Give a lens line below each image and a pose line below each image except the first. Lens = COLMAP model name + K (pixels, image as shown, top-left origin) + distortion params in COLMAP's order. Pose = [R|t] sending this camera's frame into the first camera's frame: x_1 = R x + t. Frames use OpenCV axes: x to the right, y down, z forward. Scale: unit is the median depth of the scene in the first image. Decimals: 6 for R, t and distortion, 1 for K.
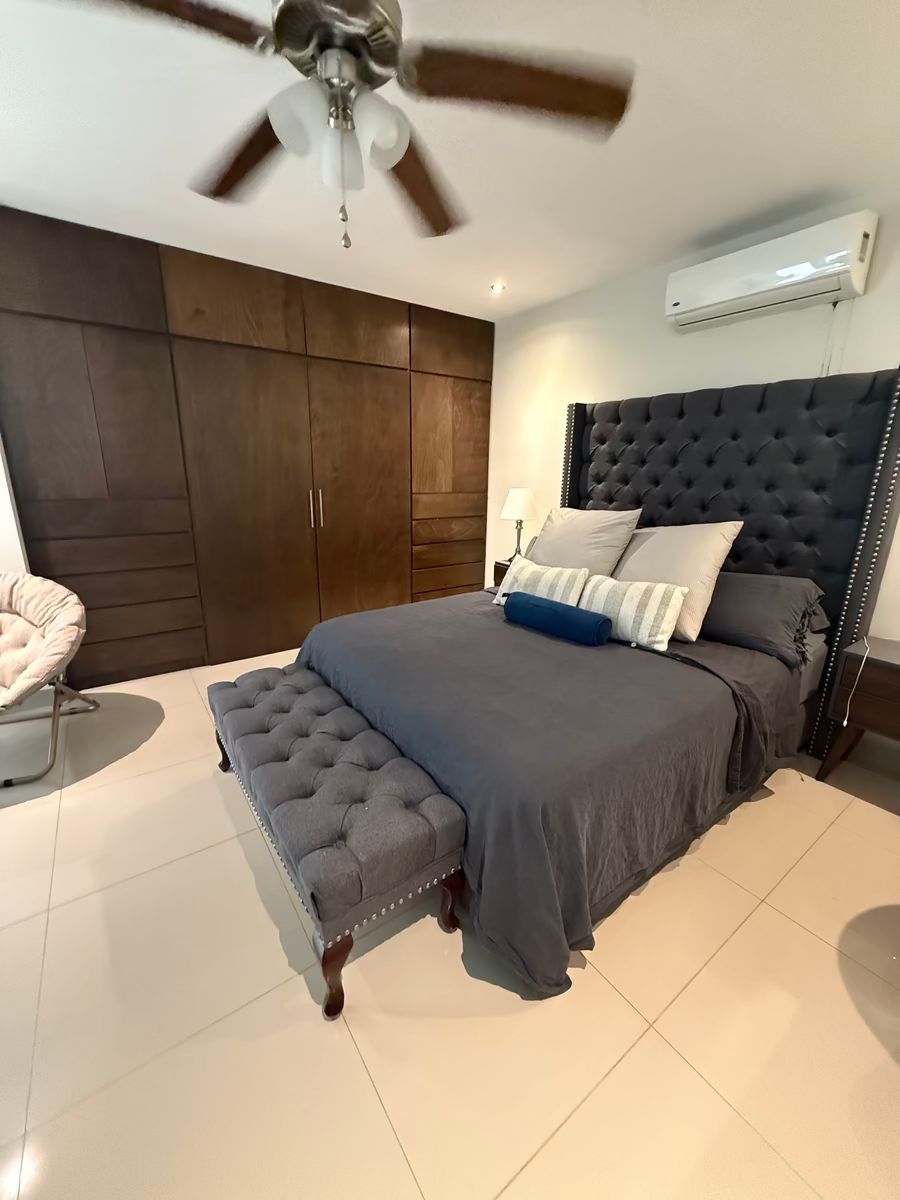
lens RADIAL K [[477.8, 0, 450.0], [0, 477.8, 596.4], [0, 0, 1]] dist [0.000257, 0.000464]
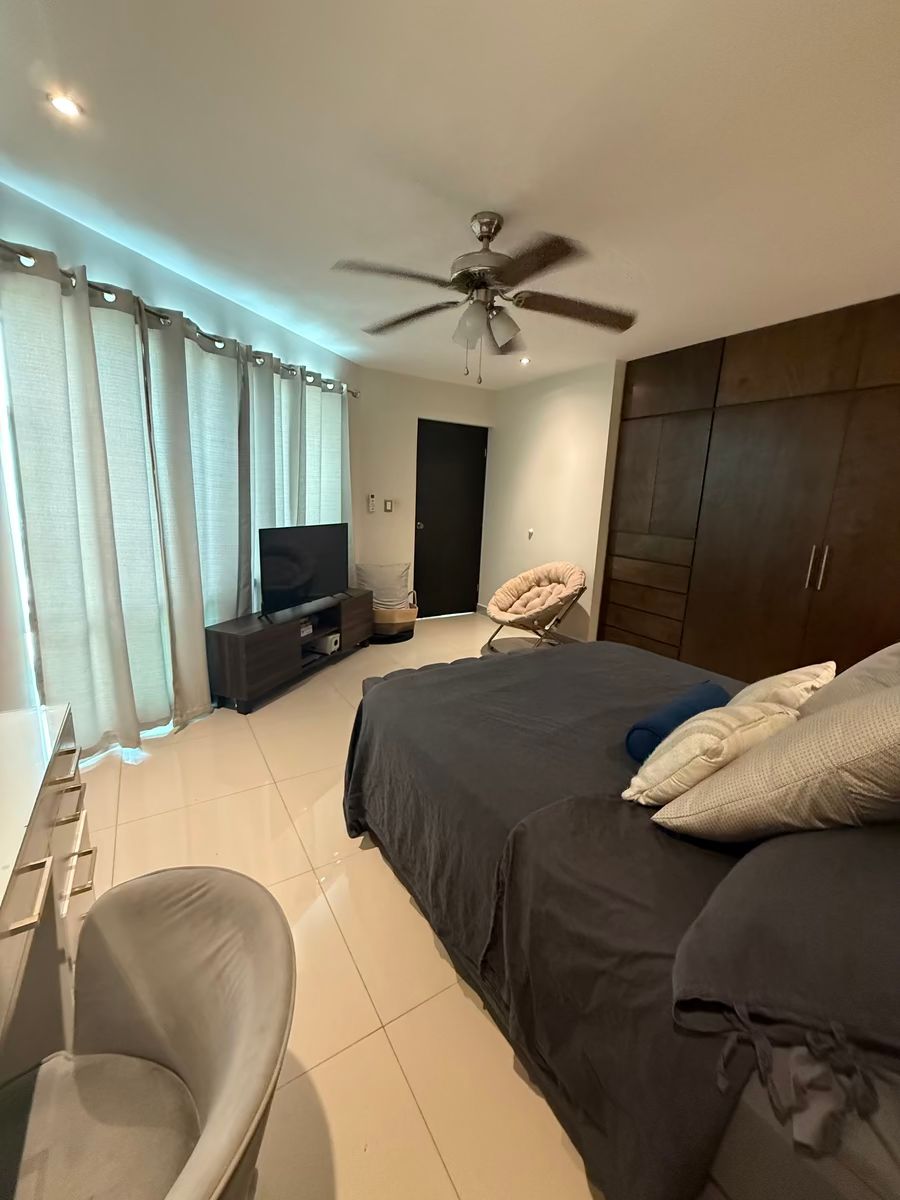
lens RADIAL K [[477.8, 0, 450.0], [0, 477.8, 596.4], [0, 0, 1]] dist [0.000257, 0.000464]
pose [[-0.067462, 0.190571, -0.979353, 0.690759], [-0.300509, 0.932125, 0.202082, -0.130009], [0.951390, 0.307937, -0.005614, 0.470129]]
